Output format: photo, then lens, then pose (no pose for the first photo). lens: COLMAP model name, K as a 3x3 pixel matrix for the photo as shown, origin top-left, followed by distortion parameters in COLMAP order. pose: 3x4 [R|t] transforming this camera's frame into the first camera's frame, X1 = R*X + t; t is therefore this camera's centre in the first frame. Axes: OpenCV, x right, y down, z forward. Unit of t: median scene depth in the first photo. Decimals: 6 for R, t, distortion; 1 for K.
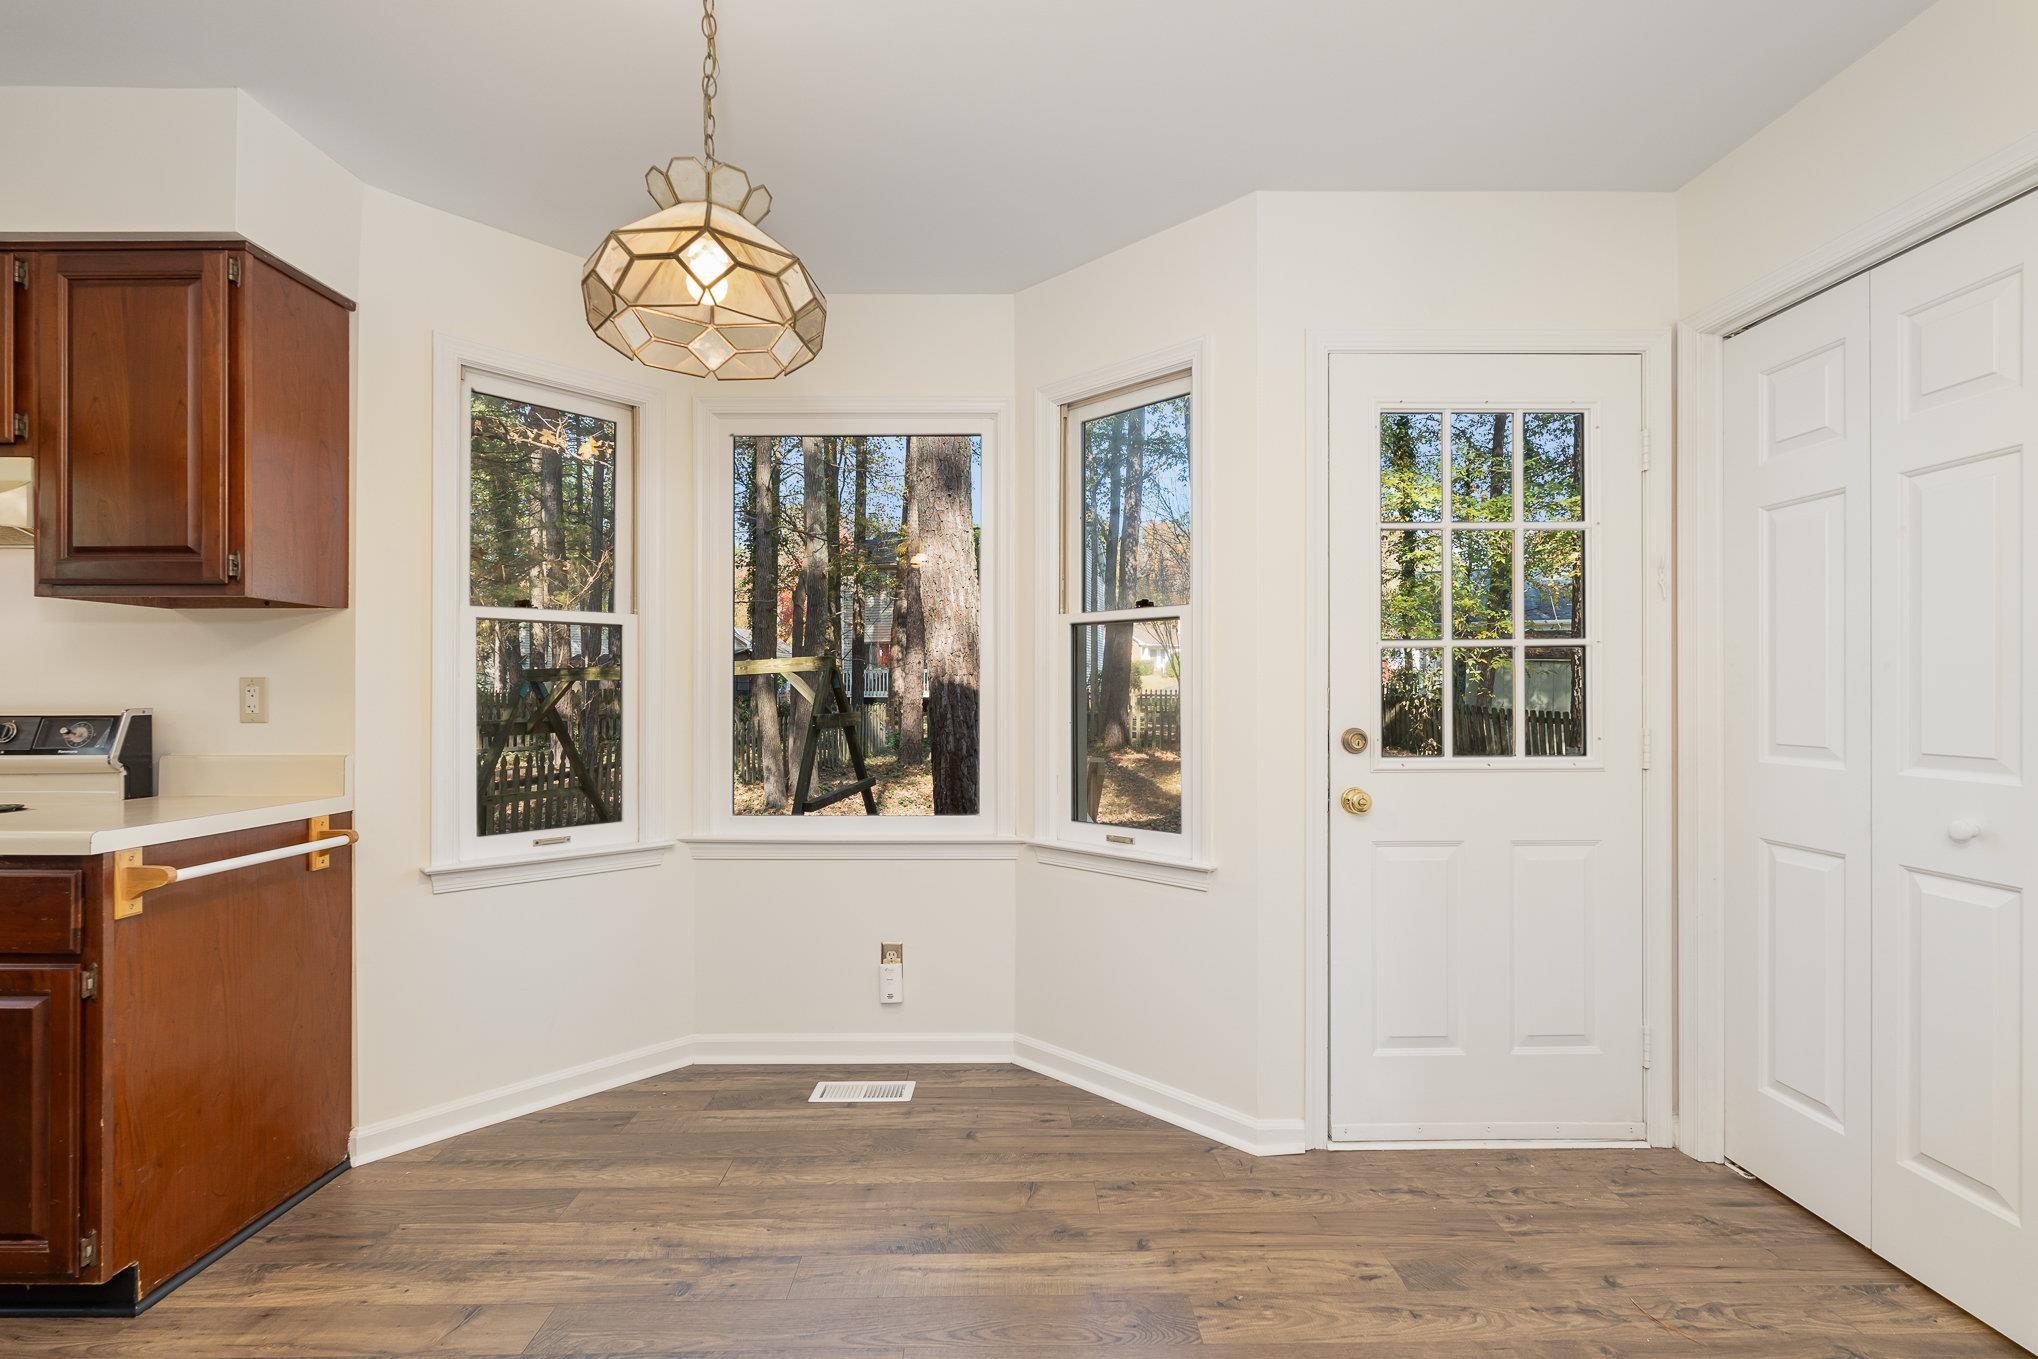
lens RADIAL K [[893.2, 0, 1016.4], [0, 893.2, 692.3], [0, 0, 1]] dist [-0.000113, -0.000600]
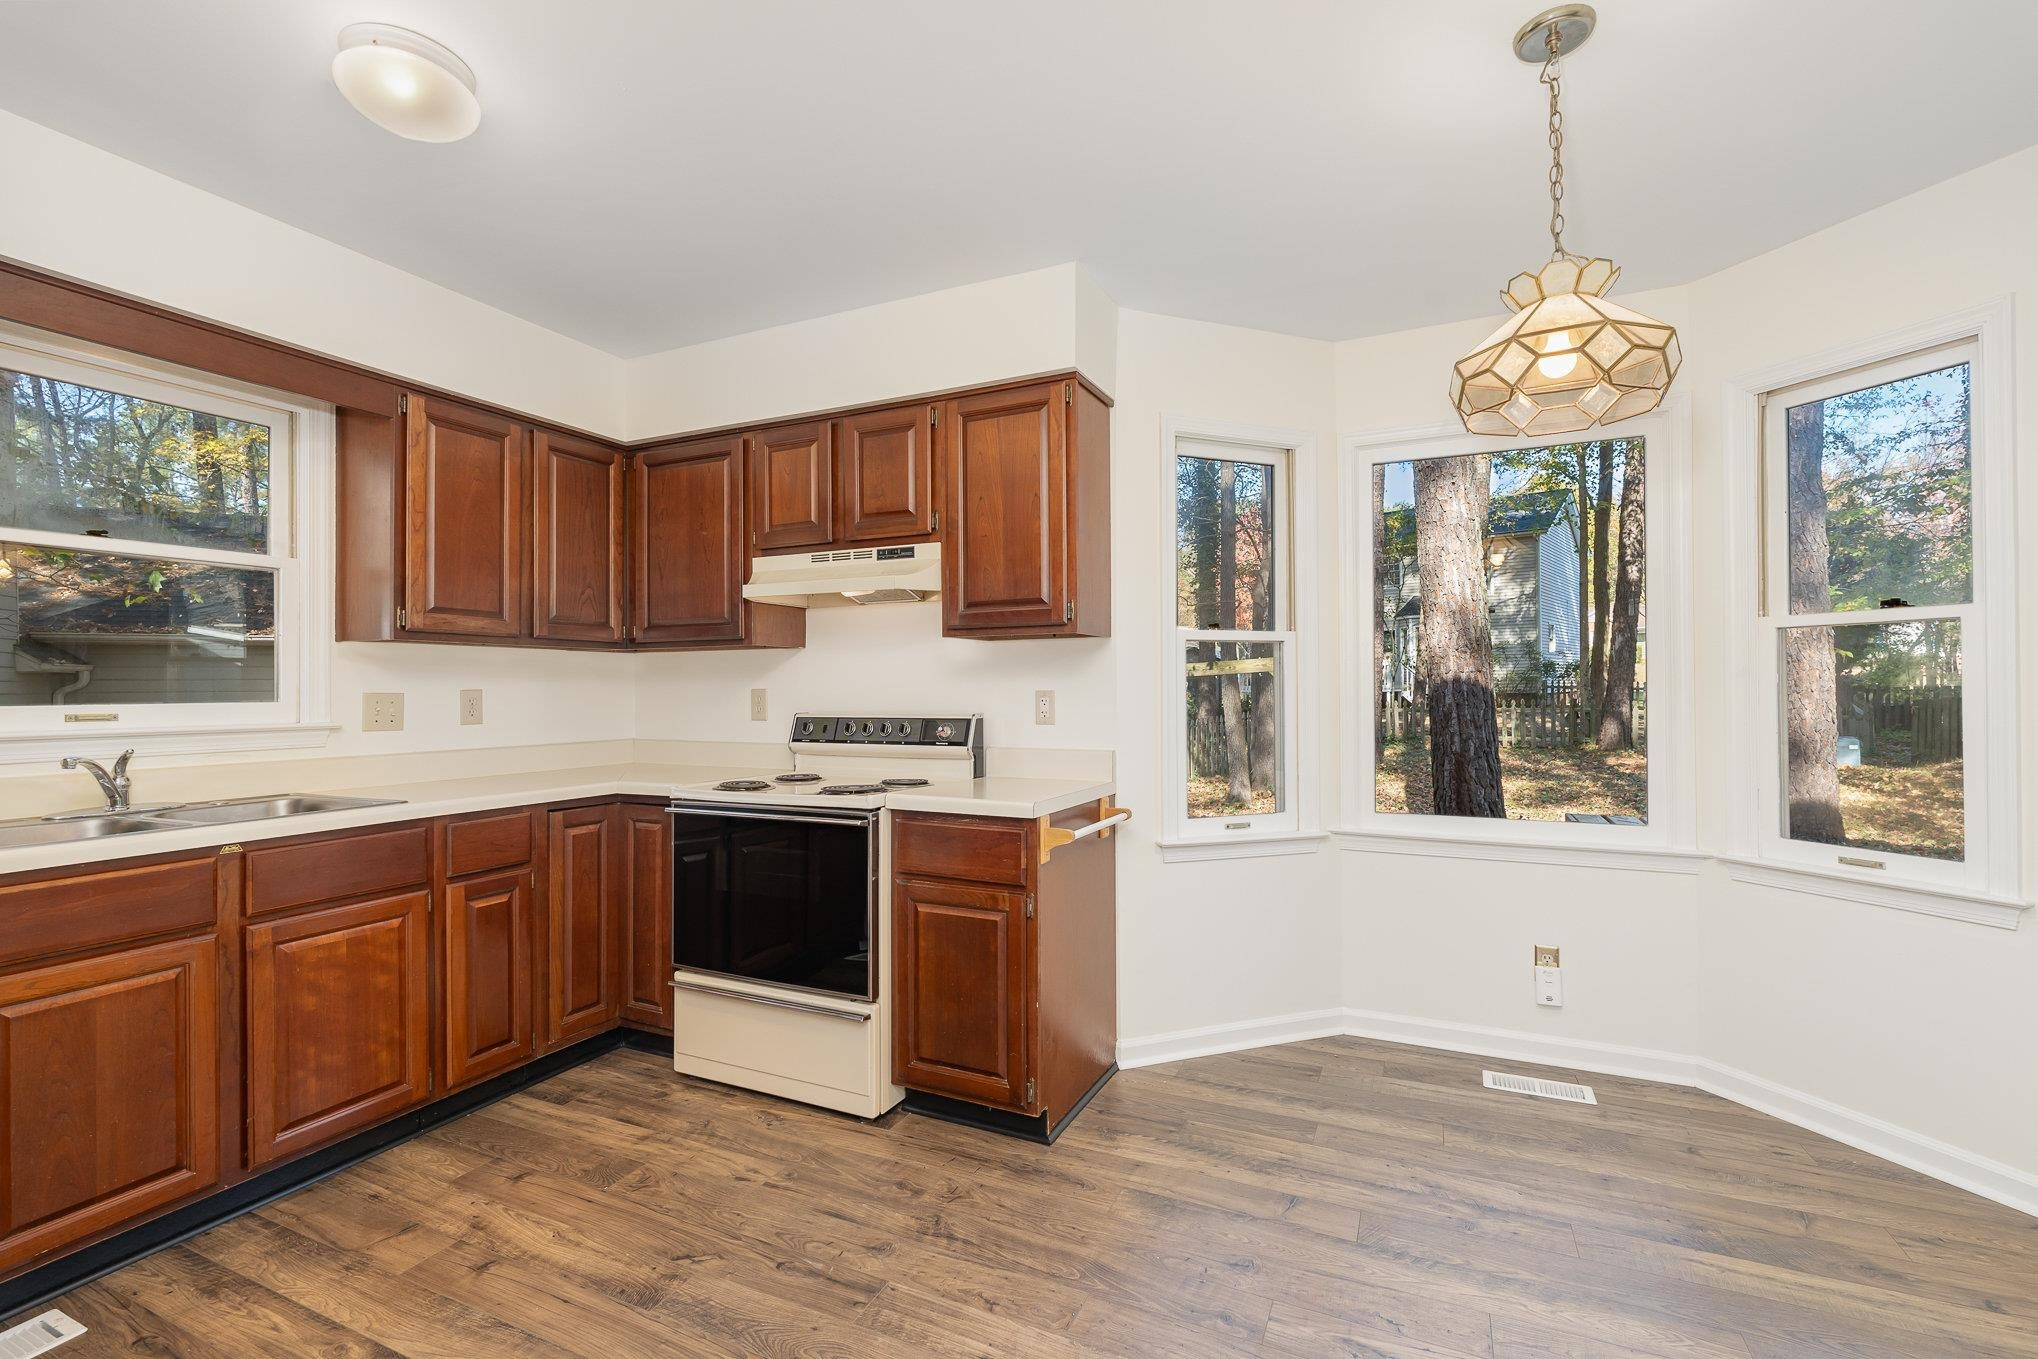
lens RADIAL K [[896.9, 0, 1014.8], [0, 896.9, 682.7], [0, 0, 1]] dist [-0.000705, -0.000102]
pose [[0.901346, -0.005949, -0.433058, -0.316113], [0.004565, 0.999981, -0.004236, -0.023047], [0.433075, 0.001841, 0.901356, -0.236936]]
